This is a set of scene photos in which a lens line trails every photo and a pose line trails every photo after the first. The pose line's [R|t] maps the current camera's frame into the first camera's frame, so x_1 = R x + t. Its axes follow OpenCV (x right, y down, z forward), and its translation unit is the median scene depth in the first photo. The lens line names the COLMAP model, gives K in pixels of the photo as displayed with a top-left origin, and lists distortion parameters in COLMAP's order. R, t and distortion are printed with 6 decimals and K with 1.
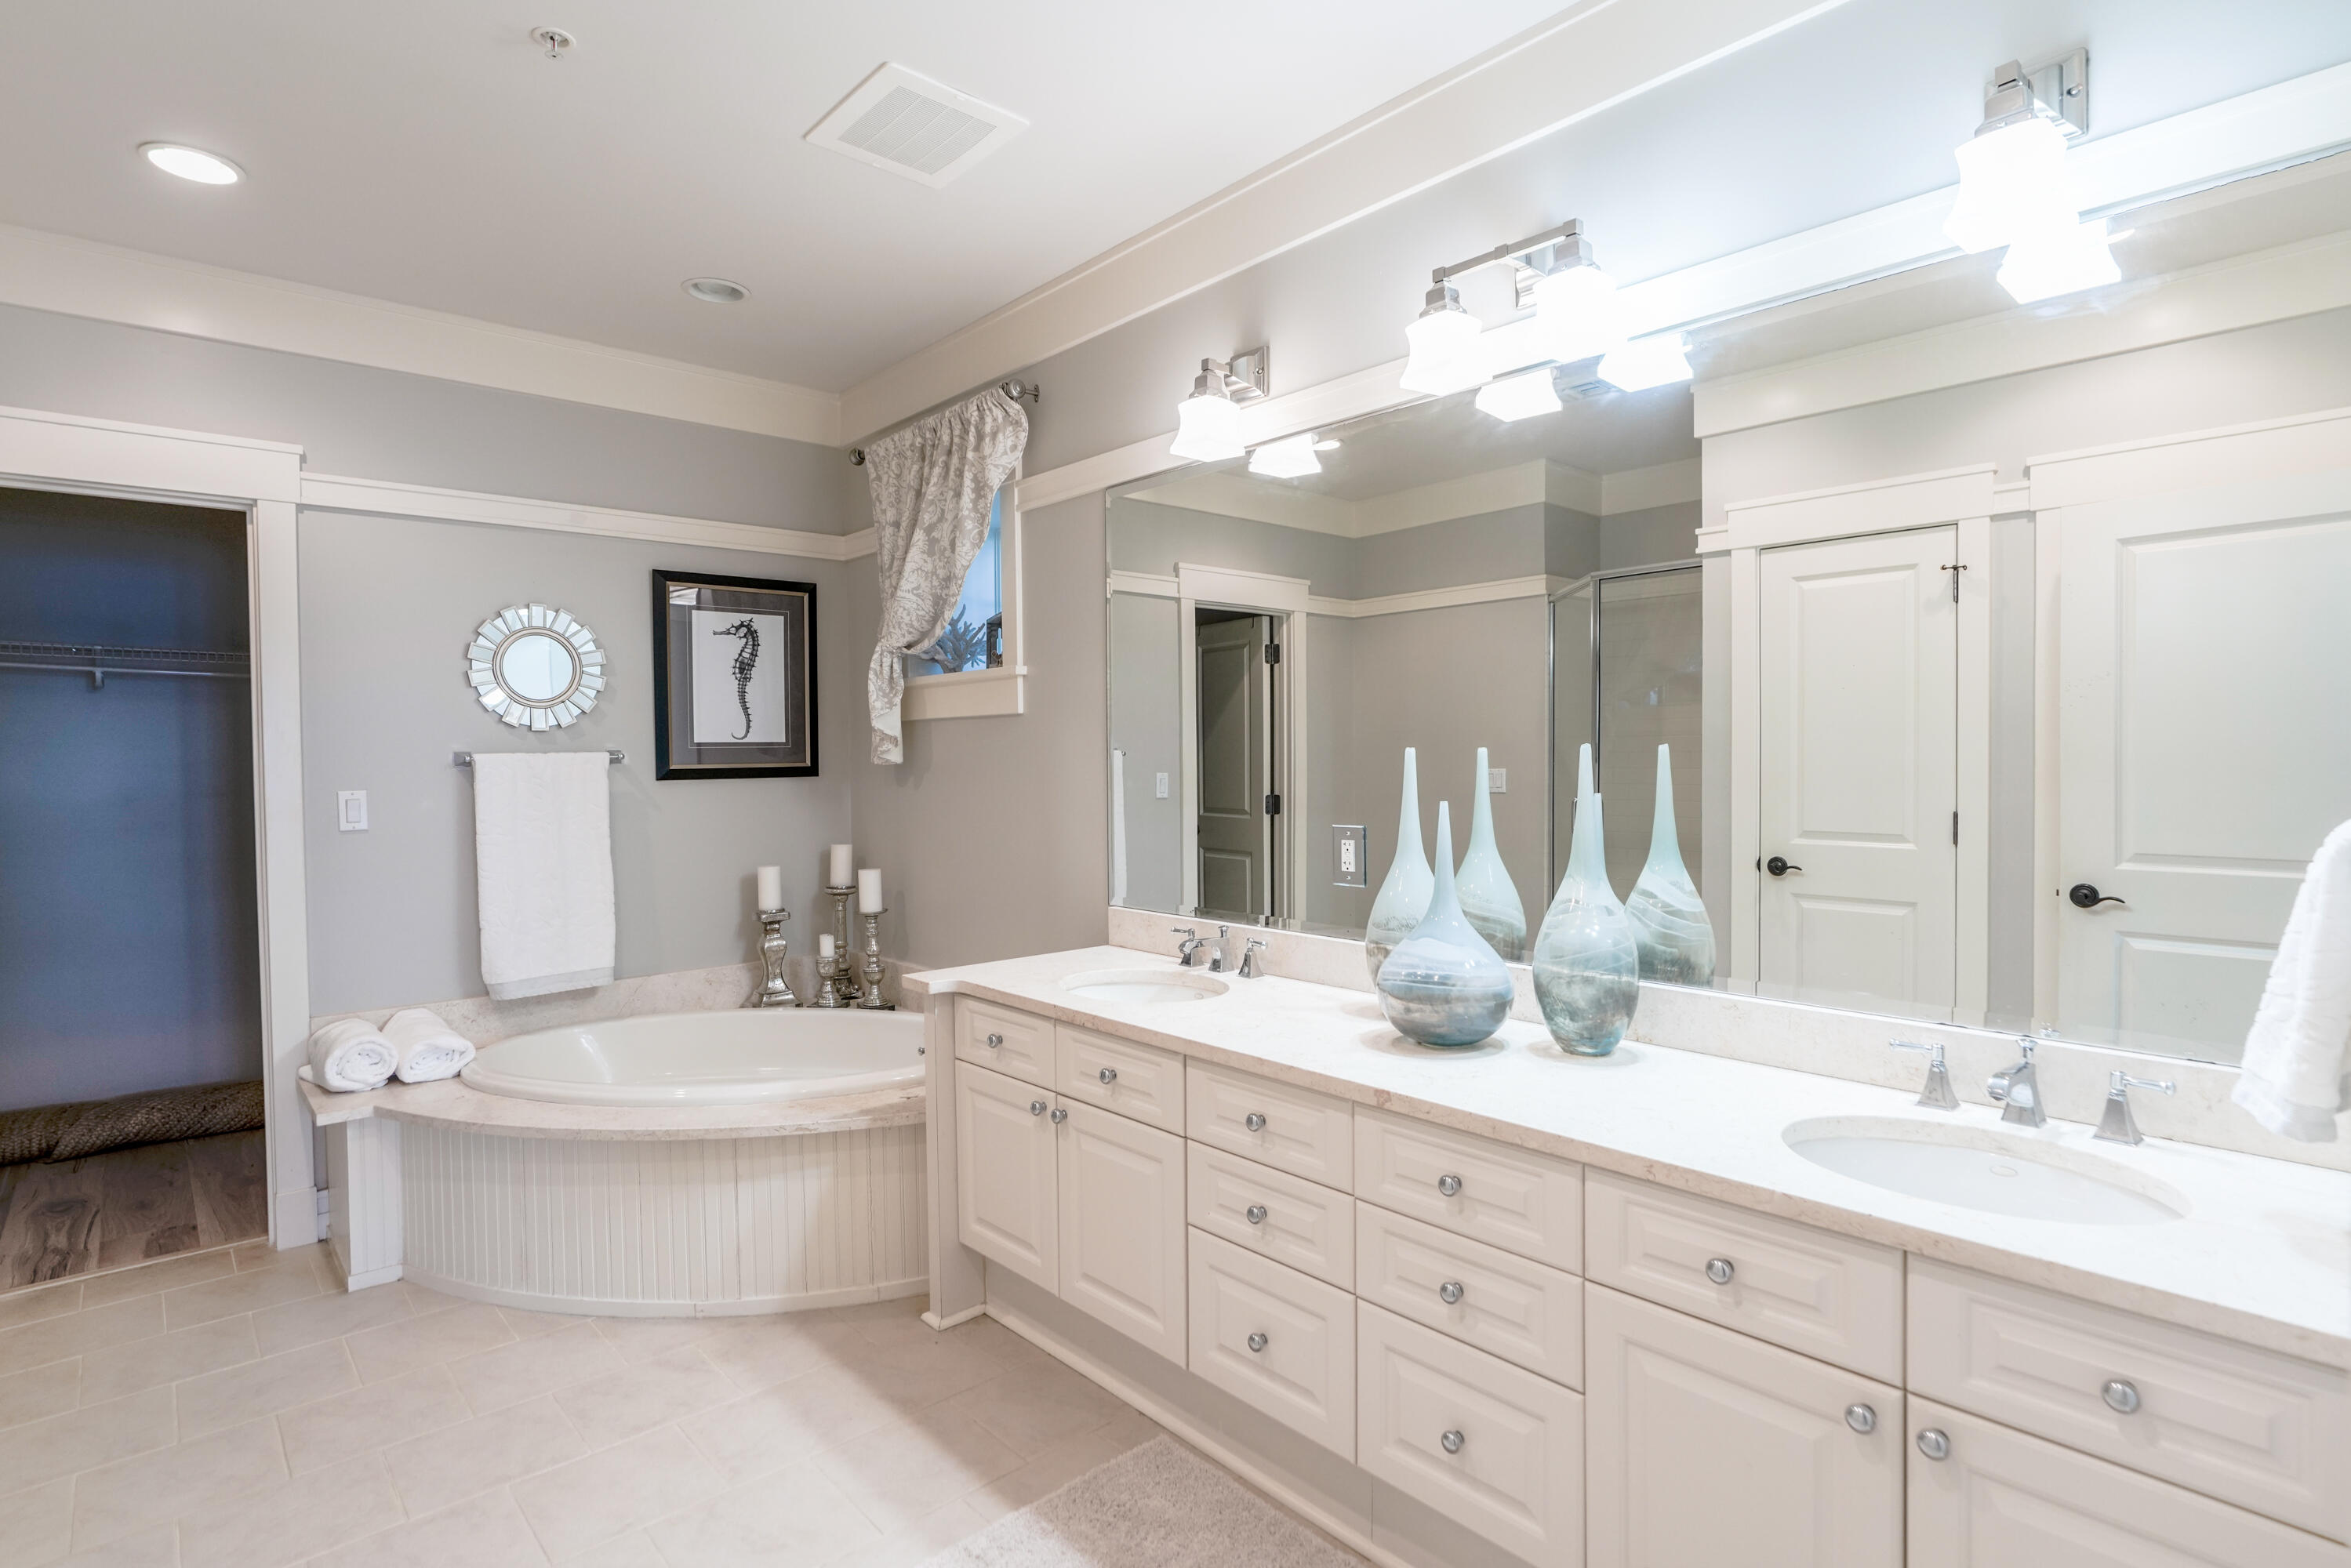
lens RADIAL K [[1173.4, 0, 1175.5], [0, 1173.4, 784.0], [0, 0, 1]] dist [-0.001453, -0.000135]
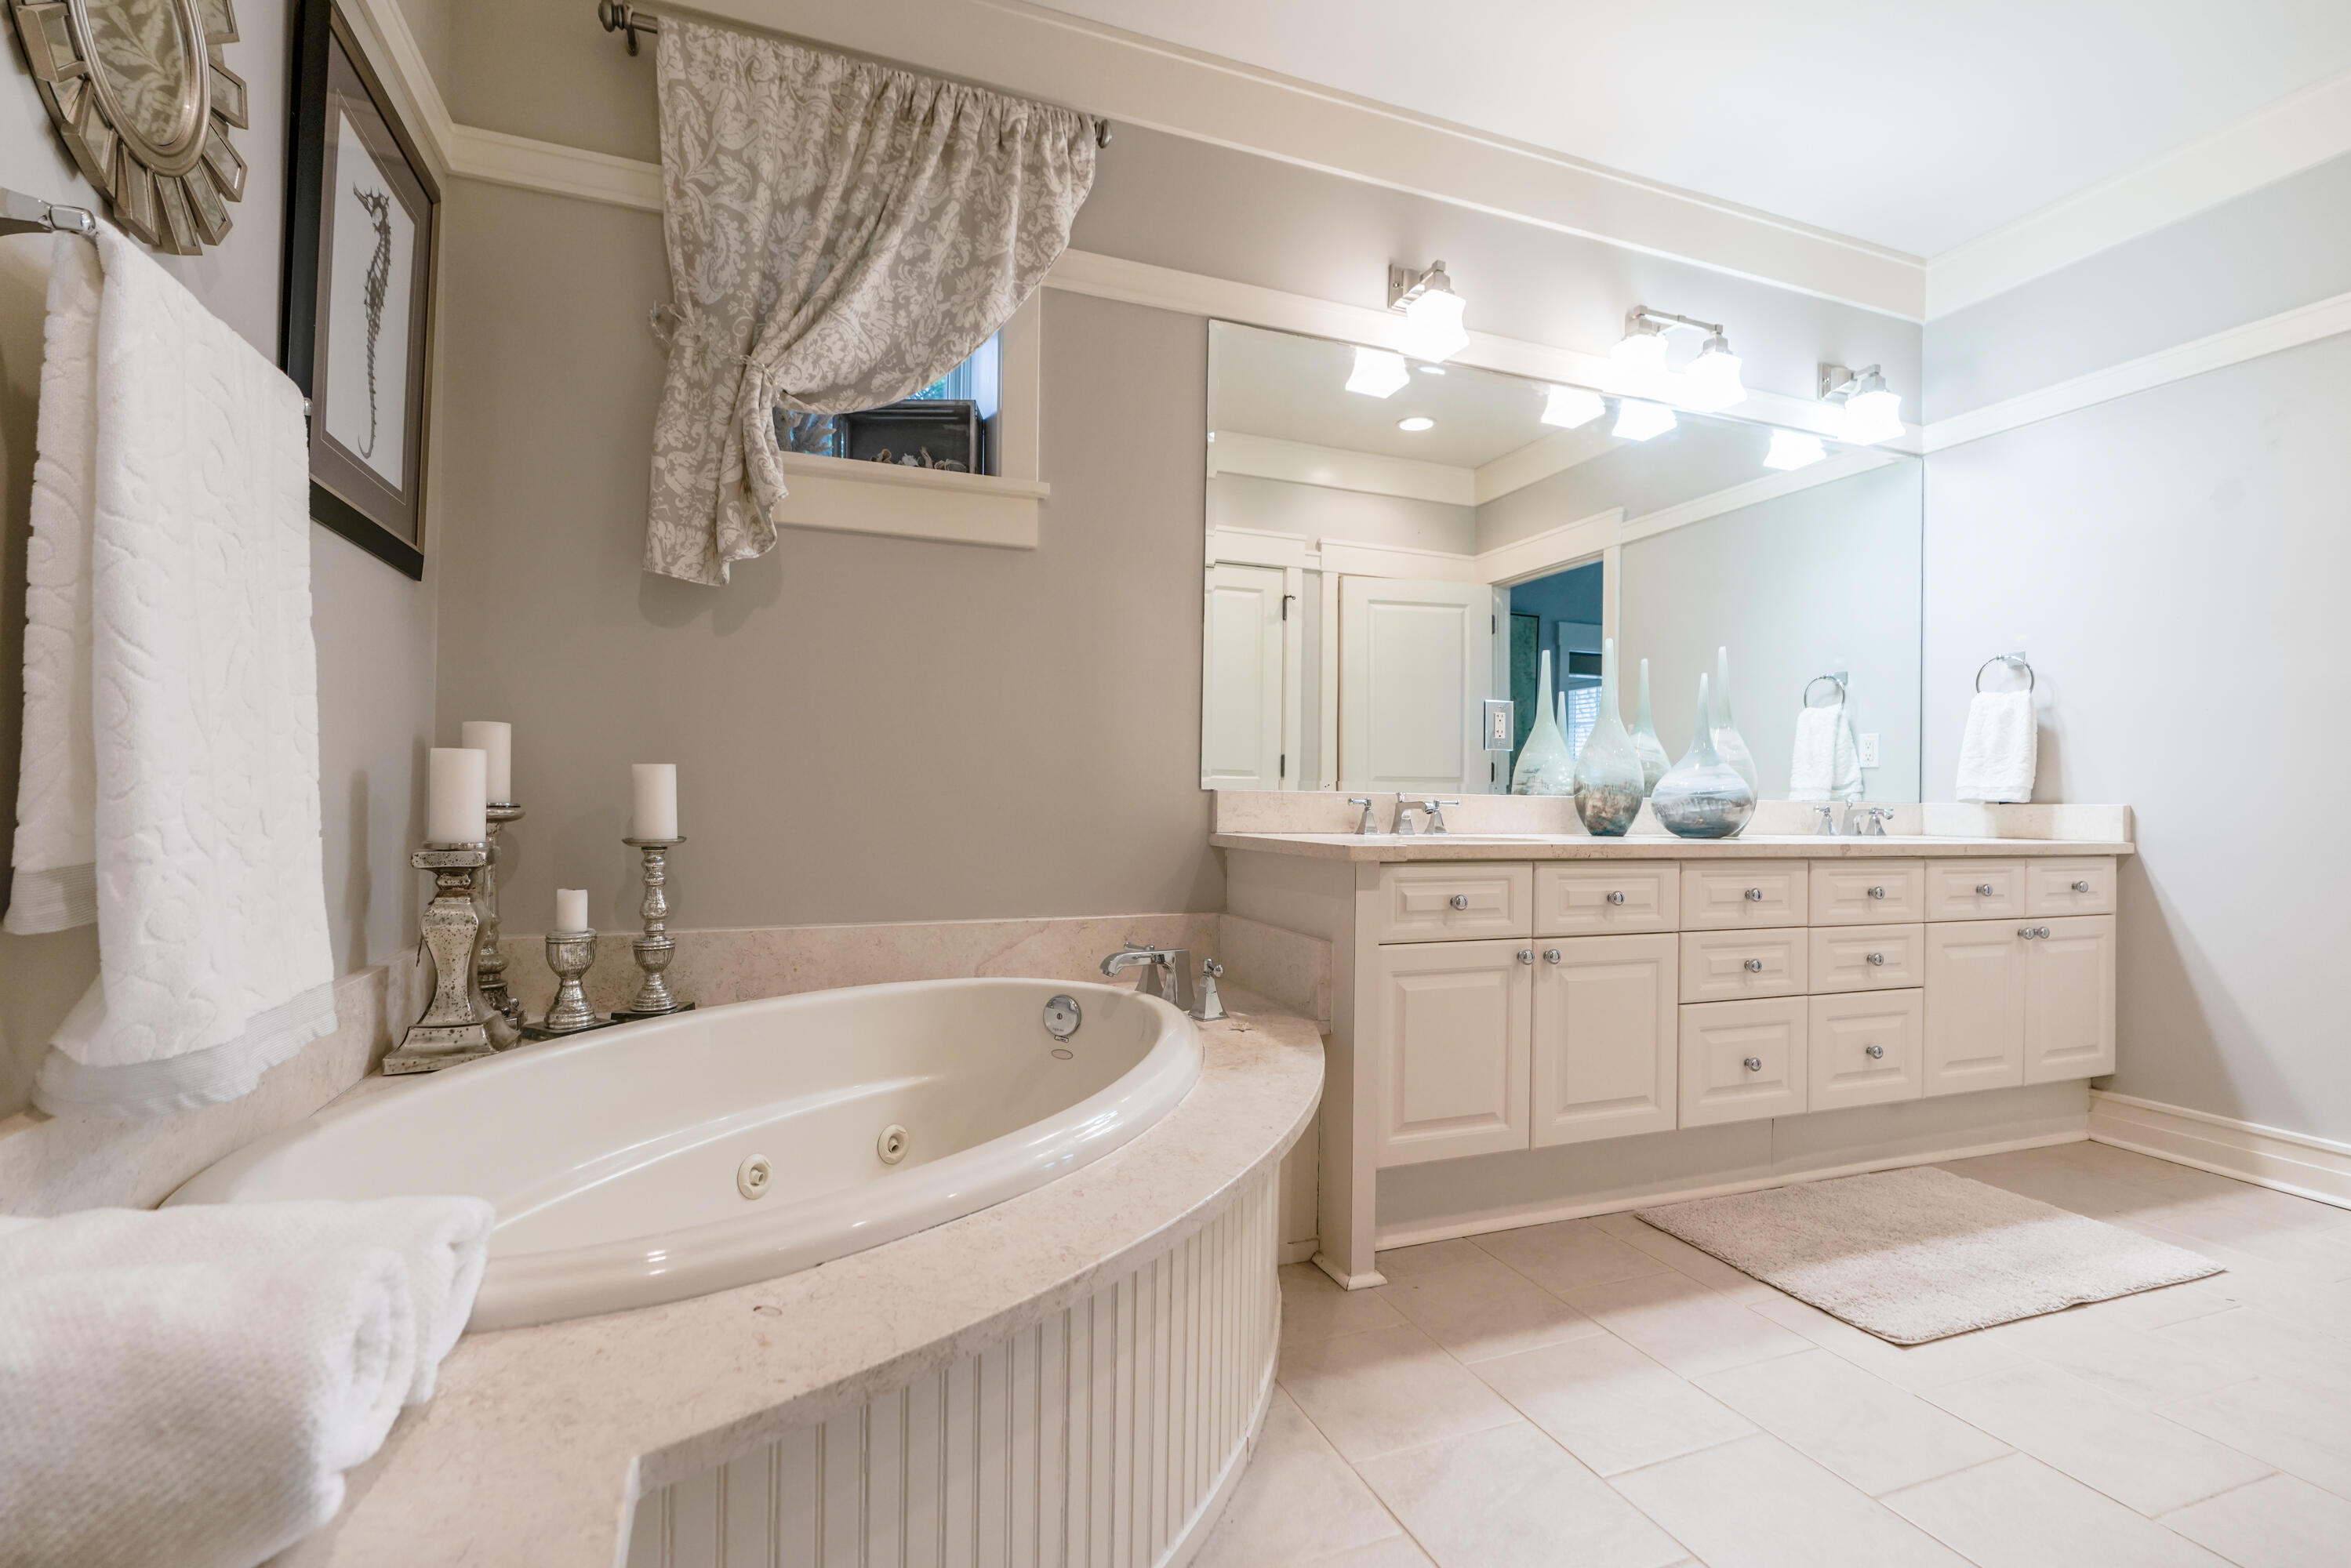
lens RADIAL K [[1058.3, 0, 1169.5], [0, 1058.3, 785.0], [0, 0, 1]] dist [-0.003475, 0.000628]
pose [[0.358452, 0.027765, 0.933135, -0.930672], [0.006025, 0.999468, -0.032053, 0.145947], [-0.933529, 0.017111, 0.358094, 0.864958]]
